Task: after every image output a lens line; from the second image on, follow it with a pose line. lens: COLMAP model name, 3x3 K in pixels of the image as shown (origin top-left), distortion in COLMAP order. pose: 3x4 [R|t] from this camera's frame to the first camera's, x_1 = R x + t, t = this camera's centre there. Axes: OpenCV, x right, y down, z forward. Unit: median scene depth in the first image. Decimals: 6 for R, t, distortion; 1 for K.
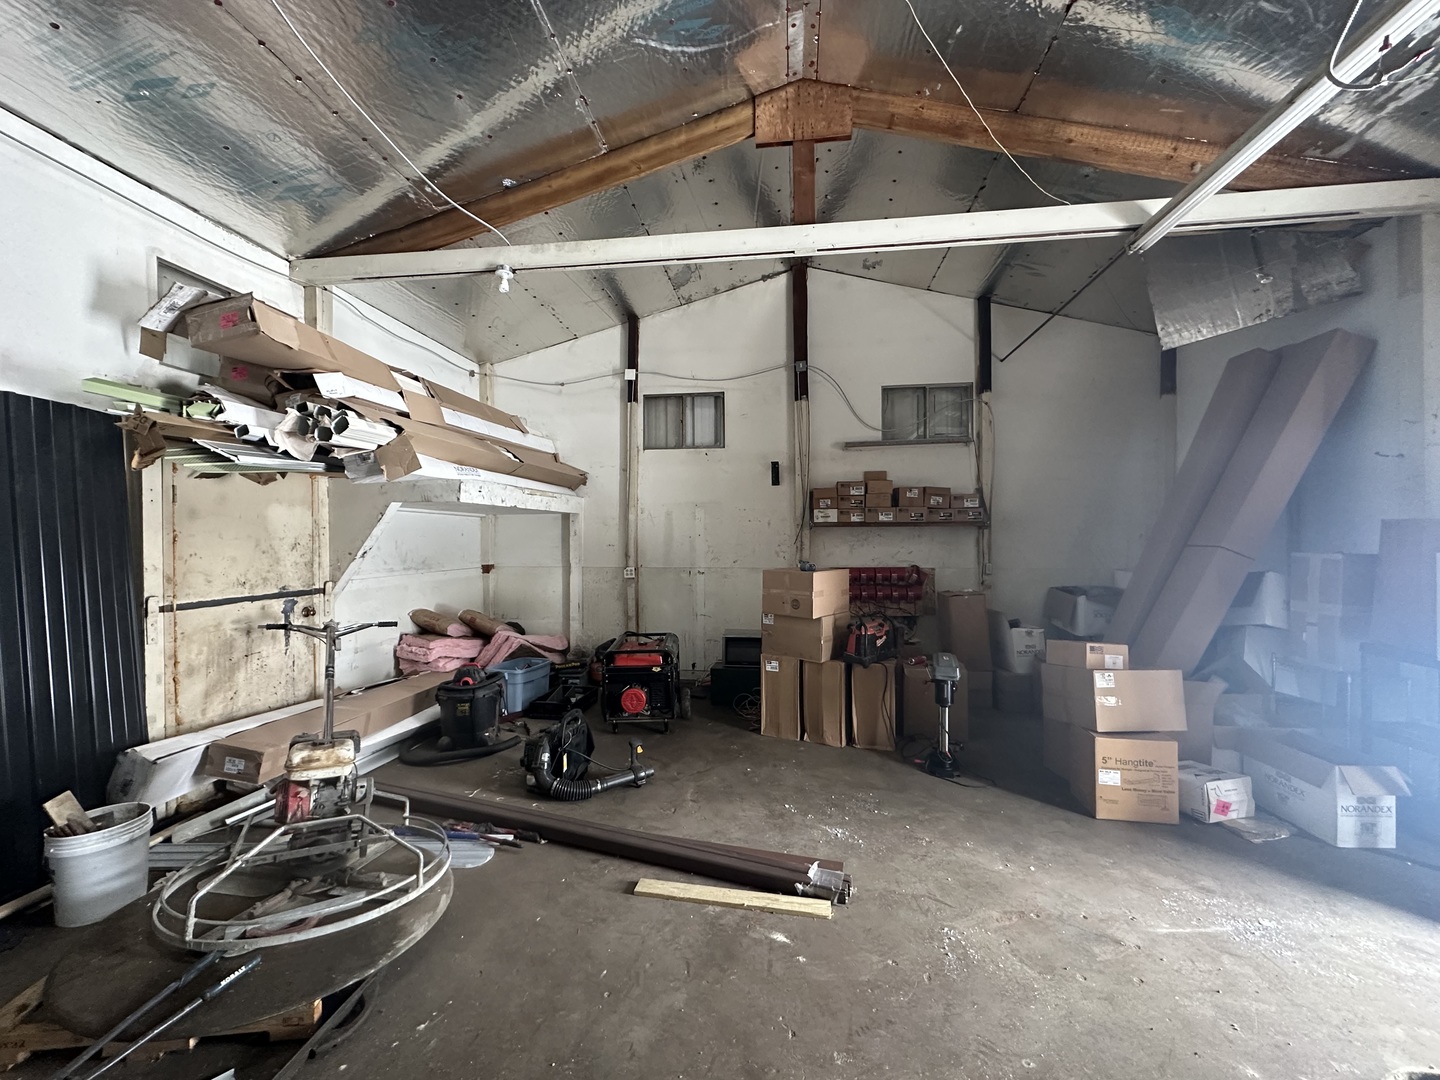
lens RADIAL K [[572.5, 0, 720.0], [0, 572.5, 540.0], [0, 0, 1]] dist [-0.000532, 0.000027]
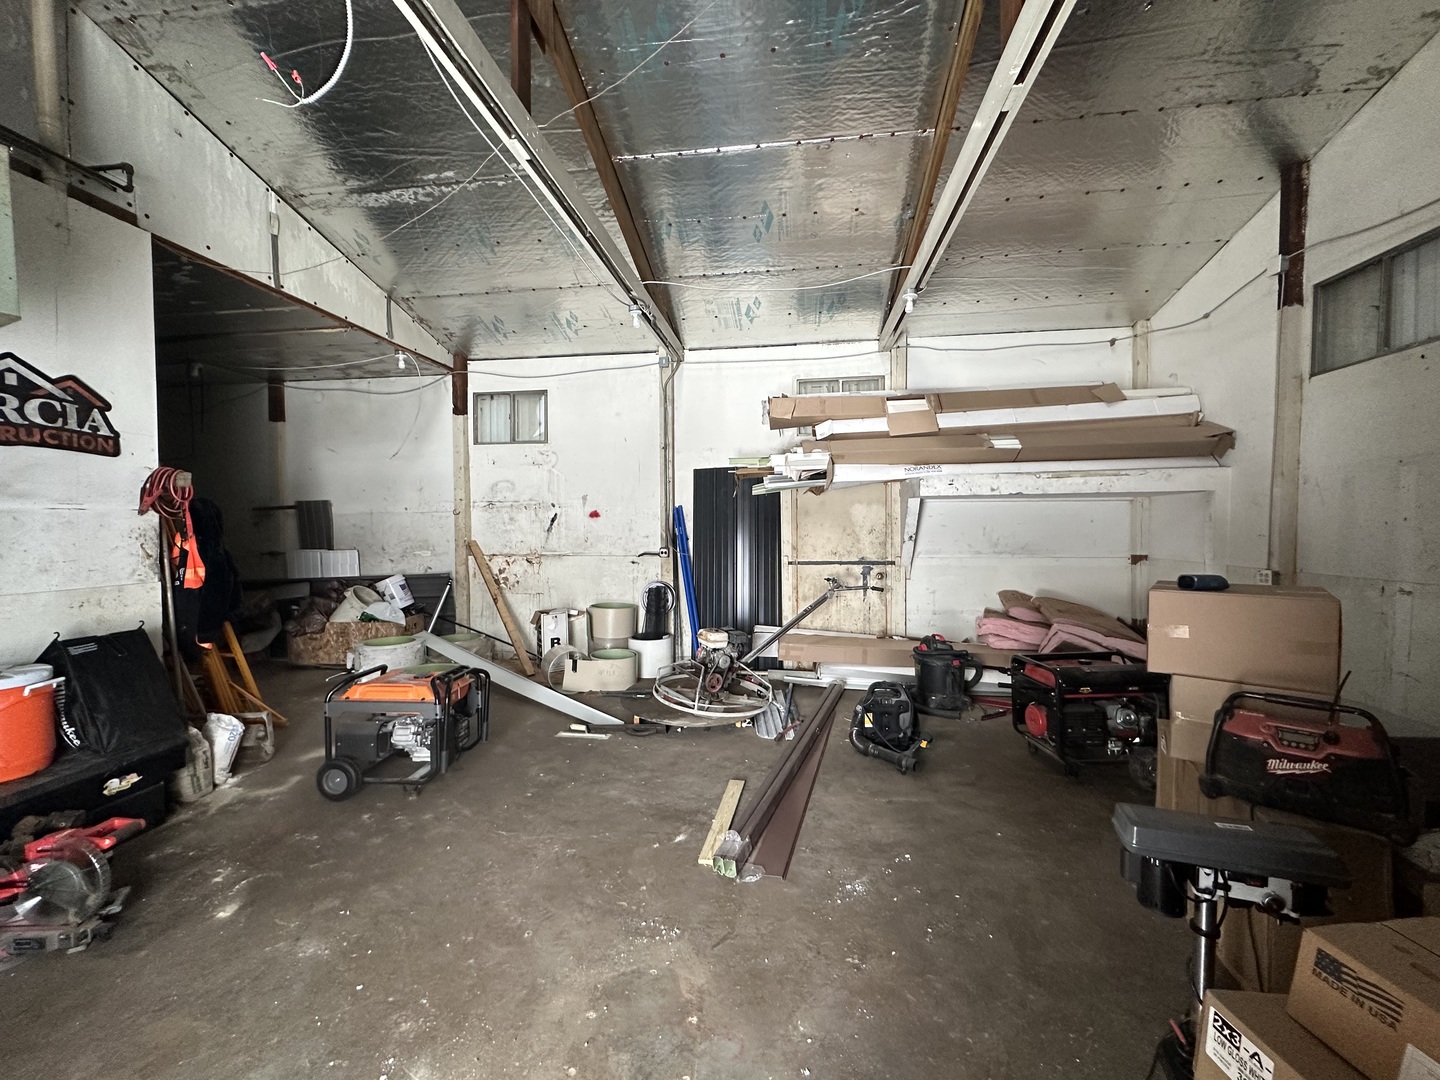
lens RADIAL K [[572.5, 0, 720.0], [0, 572.5, 540.0], [0, 0, 1]] dist [-0.000532, 0.000027]
pose [[-0.011308, 0.028427, -0.999532, 0.738806], [0.003845, 0.999590, 0.028385, -0.010259], [0.999929, -0.003522, -0.011413, 0.591247]]
